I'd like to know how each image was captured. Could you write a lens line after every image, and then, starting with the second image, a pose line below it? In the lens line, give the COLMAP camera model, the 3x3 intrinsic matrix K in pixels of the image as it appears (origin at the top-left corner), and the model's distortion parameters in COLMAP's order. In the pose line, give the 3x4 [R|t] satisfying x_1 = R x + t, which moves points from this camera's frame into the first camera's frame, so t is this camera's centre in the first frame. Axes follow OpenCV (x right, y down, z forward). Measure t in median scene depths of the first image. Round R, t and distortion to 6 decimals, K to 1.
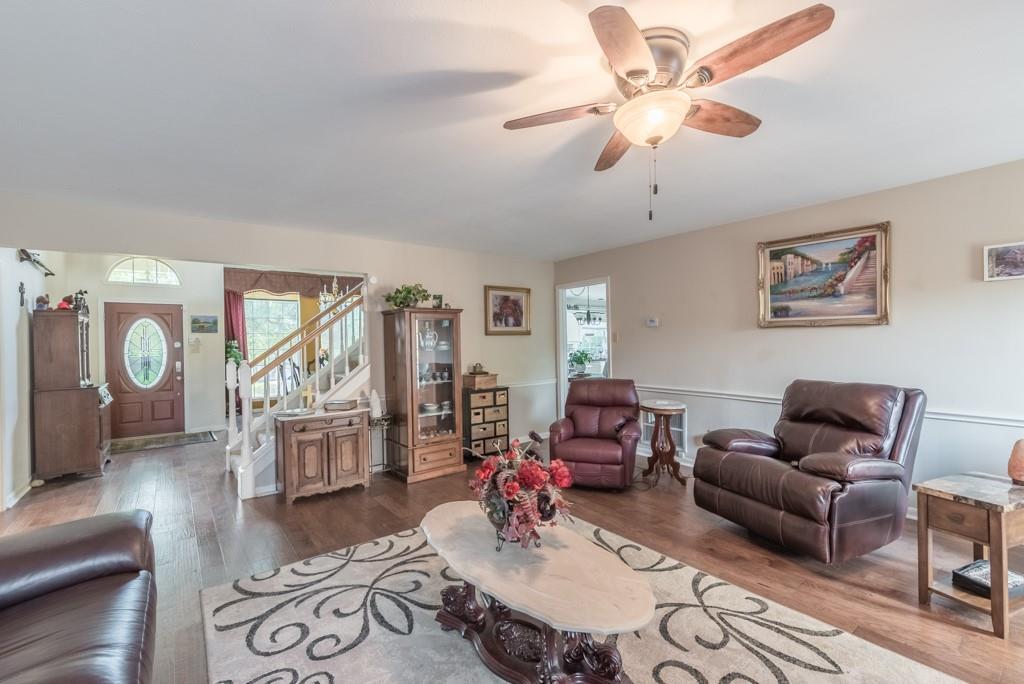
lens RADIAL K [[435.2, 0, 512.0], [0, 435.2, 342.0], [0, 0, 1]] dist [0.000531, -0.000161]
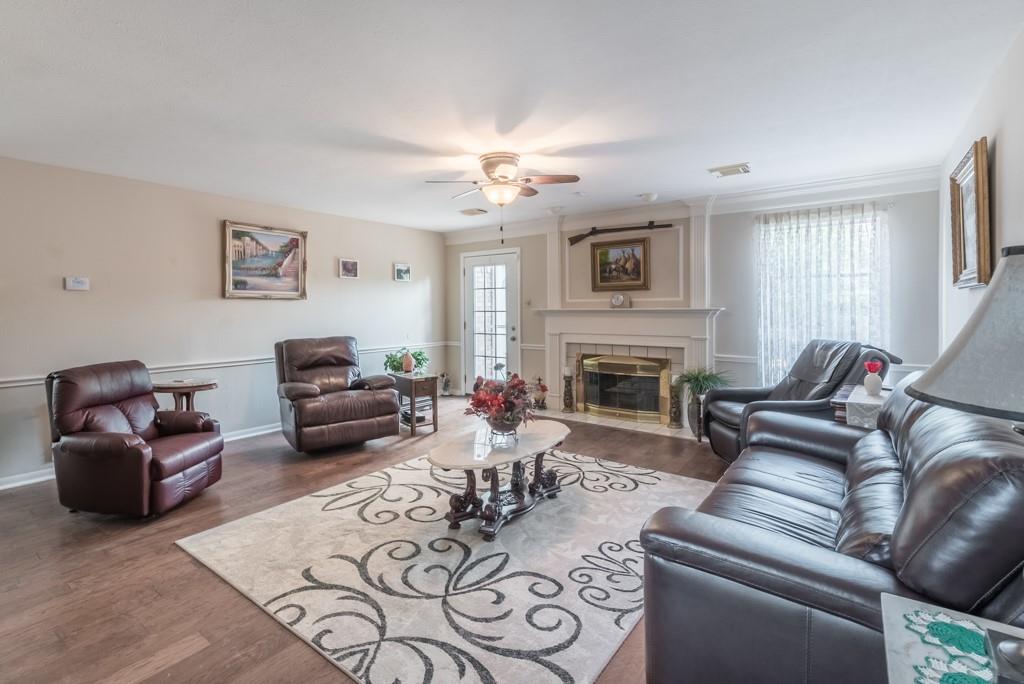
lens RADIAL K [[483.5, 0, 460.2], [0, 483.5, 306.4], [0, 0, 1]] dist [0.000214, -0.000008]
pose [[-0.214754, 0.017889, 0.976504, -0.982366], [0.011989, 0.999805, -0.015679, 0.018880], [-0.976595, 0.008340, -0.214927, 0.920485]]
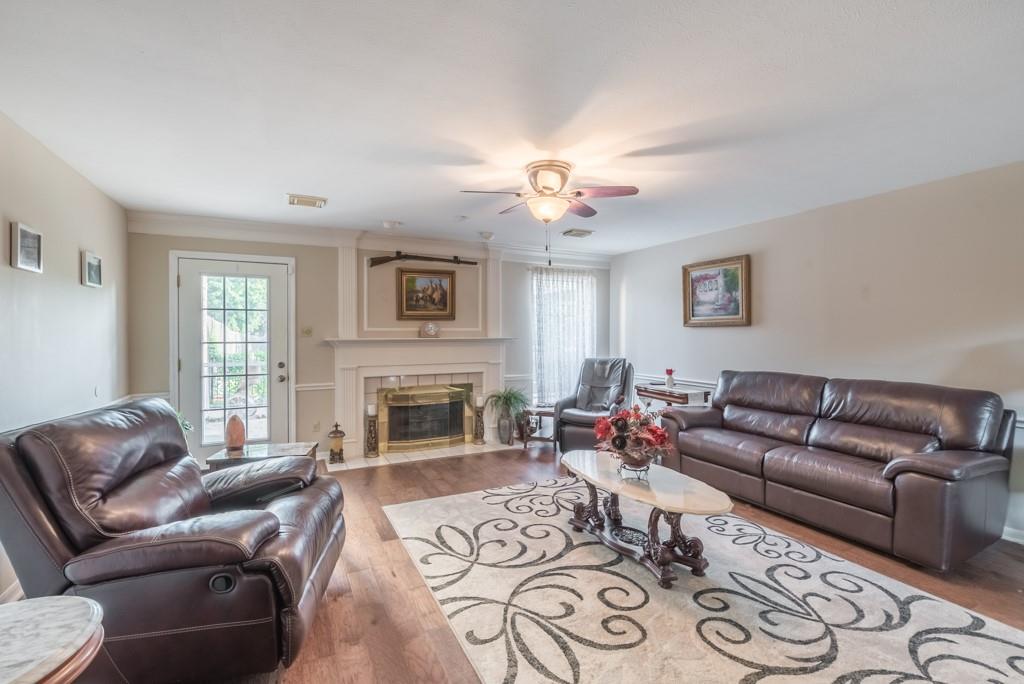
lens RADIAL K [[454.2, 0, 499.9], [0, 454.2, 334.4], [0, 0, 1]] dist [-0.001211, 0.000057]
pose [[-0.977743, 0.016756, 0.209137, 0.076172], [0.017267, 0.999851, 0.000619, -0.004649], [-0.209095, 0.004217, -0.977886, 1.567272]]
